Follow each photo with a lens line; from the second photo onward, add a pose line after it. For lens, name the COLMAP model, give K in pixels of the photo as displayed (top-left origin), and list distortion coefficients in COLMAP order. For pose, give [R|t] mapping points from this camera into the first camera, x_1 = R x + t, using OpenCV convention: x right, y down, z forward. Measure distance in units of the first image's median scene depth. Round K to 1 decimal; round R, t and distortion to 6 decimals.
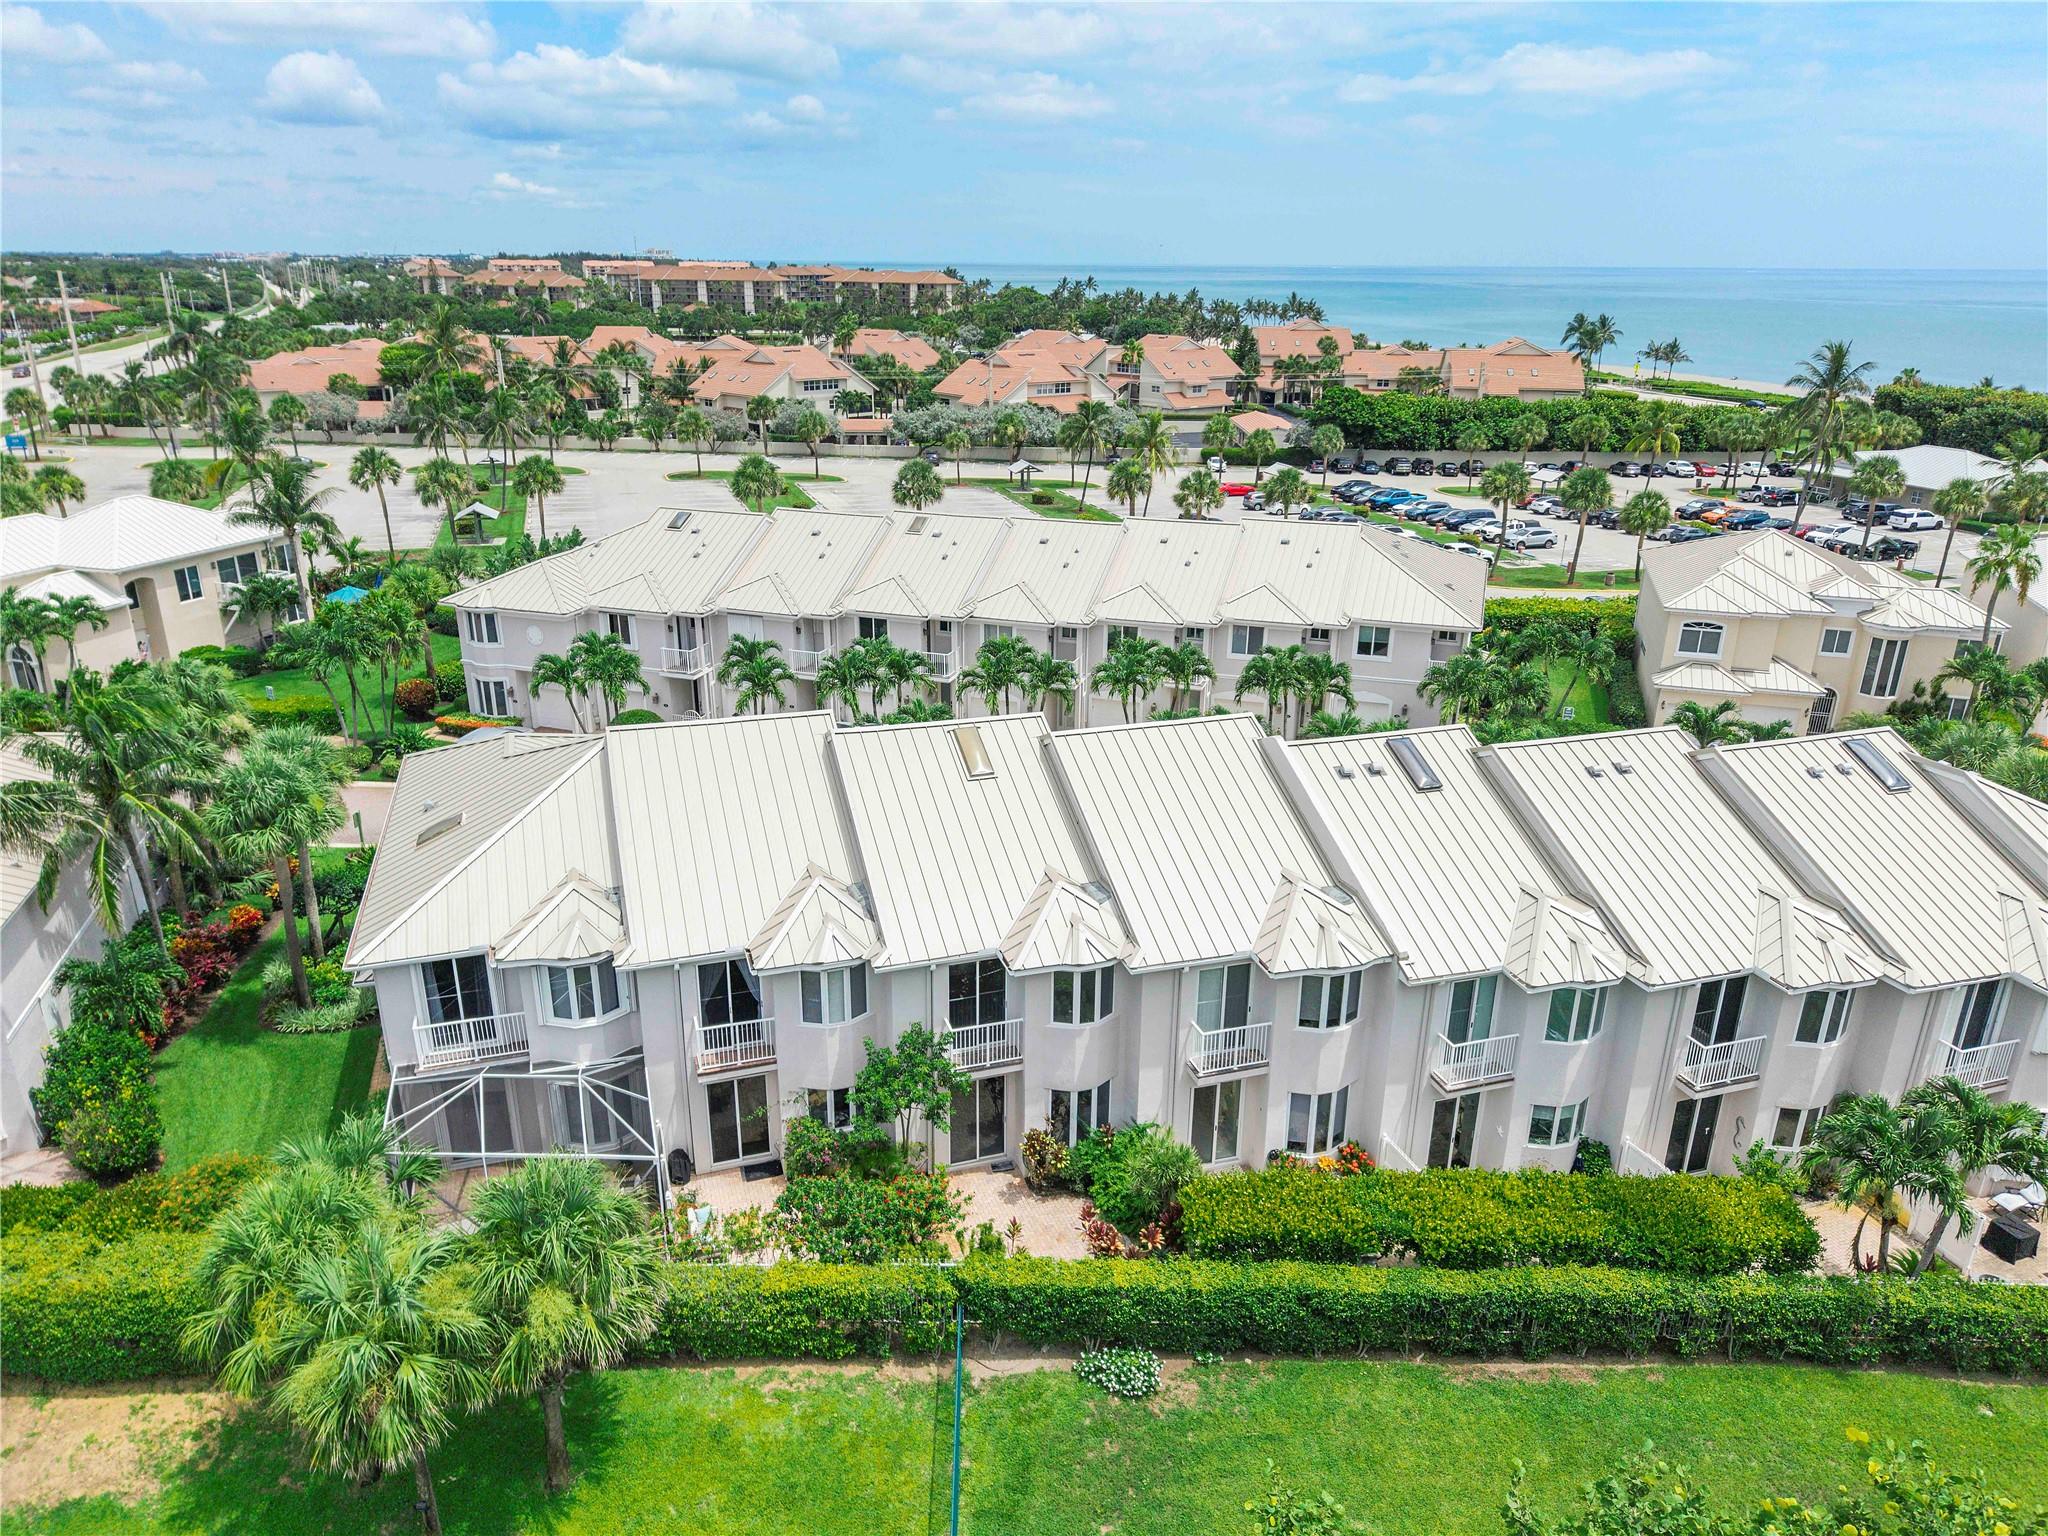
lens RADIAL K [[1385.1, 0, 1023.8], [0, 1385.1, 788.6], [0, 0, 1]] dist [0.024797, -0.023504]
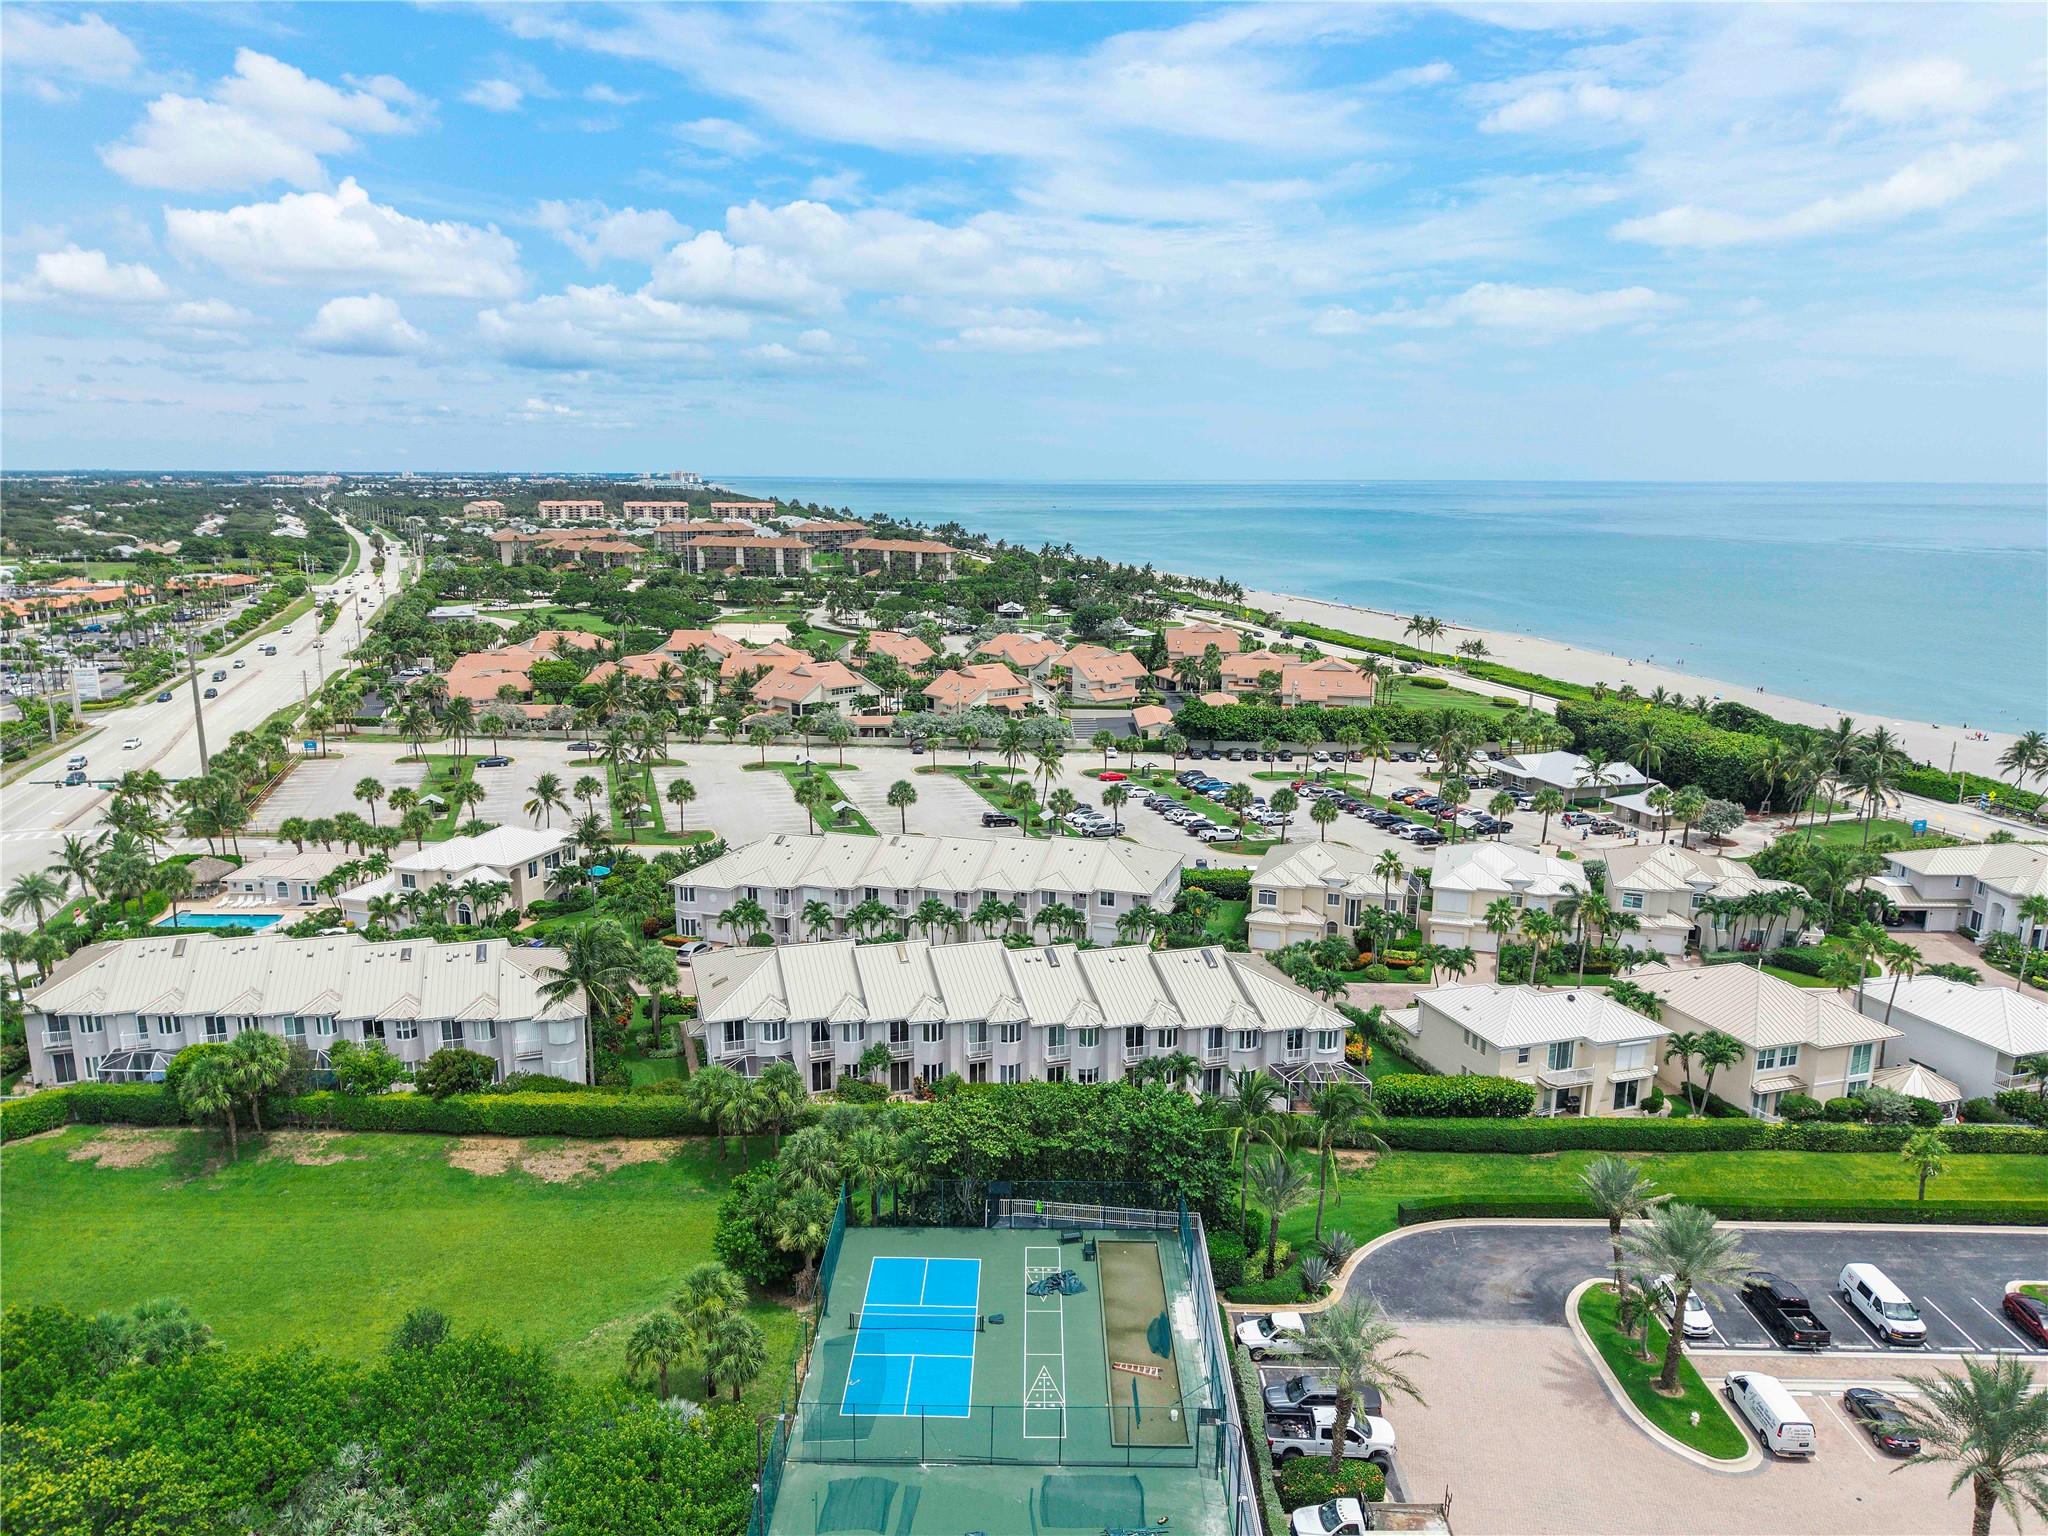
lens RADIAL K [[1384.9, 0, 1020.6], [0, 1384.9, 780.7], [0, 0, 1]] dist [0.054884, -0.070341]
pose [[0.999959, -0.002256, -0.008713, 0.260702], [0.000970, 0.989445, -0.144903, 0.039184], [0.008948, 0.144888, 0.989408, -2.116583]]
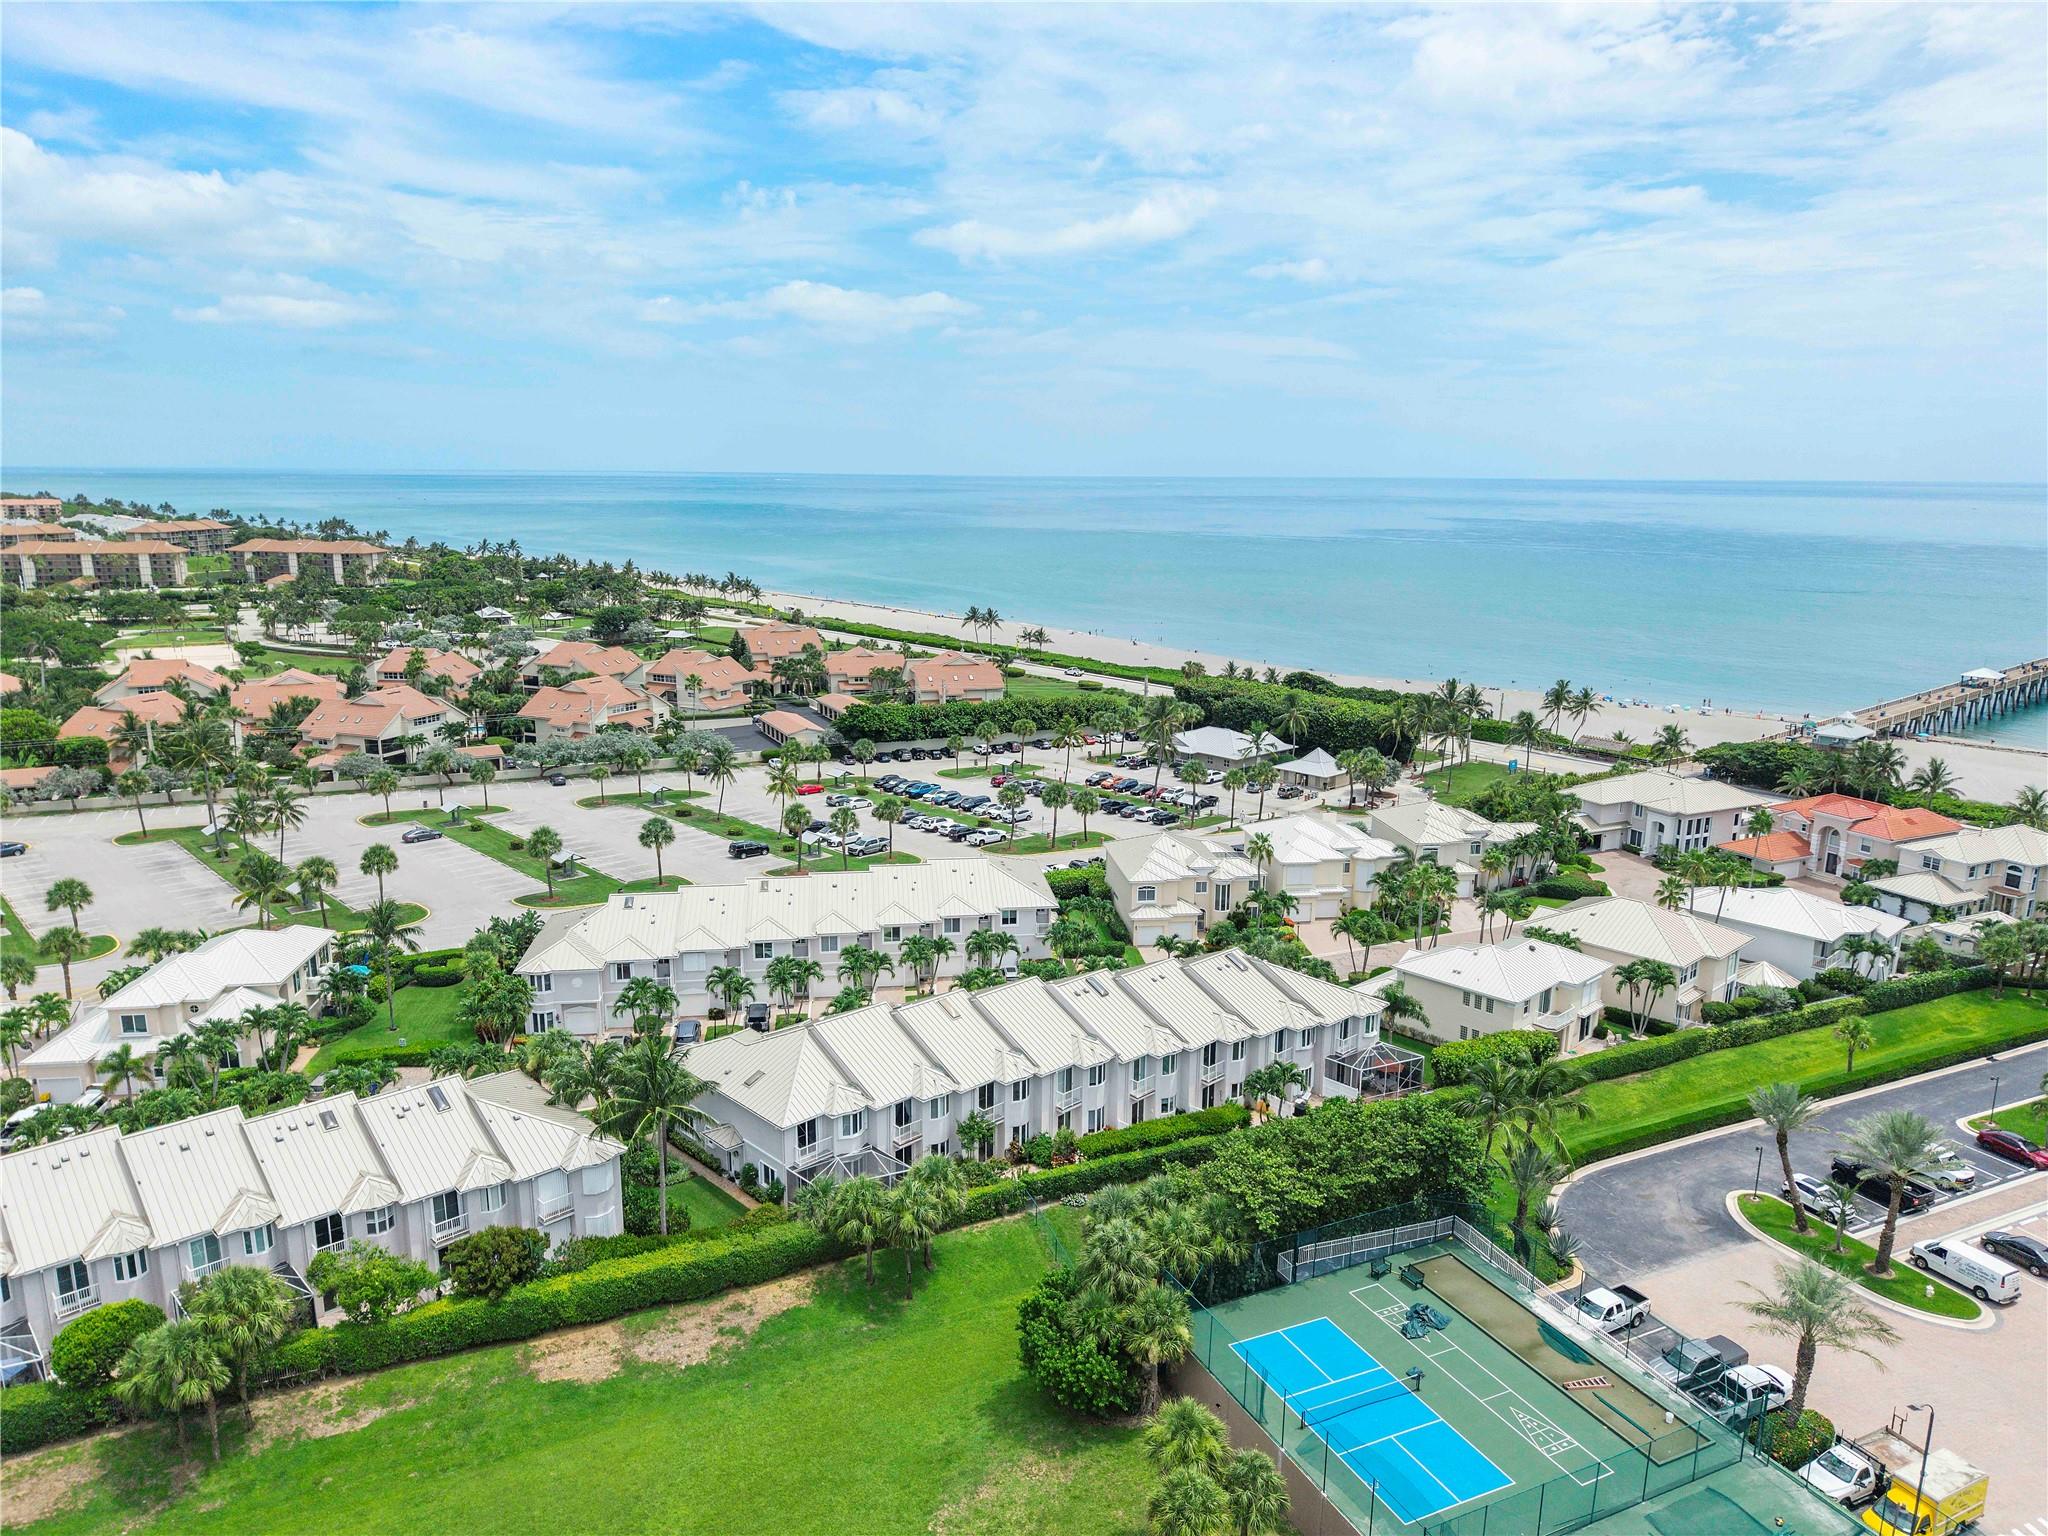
lens RADIAL K [[1385.1, 0, 1023.8], [0, 1385.1, 788.6], [0, 0, 1]] dist [0.024797, -0.023504]
pose [[0.901712, -0.099143, 0.420816, -1.046293], [0.154283, 0.983056, -0.098986, -0.168701], [-0.403872, 0.154182, 0.901729, -1.599197]]
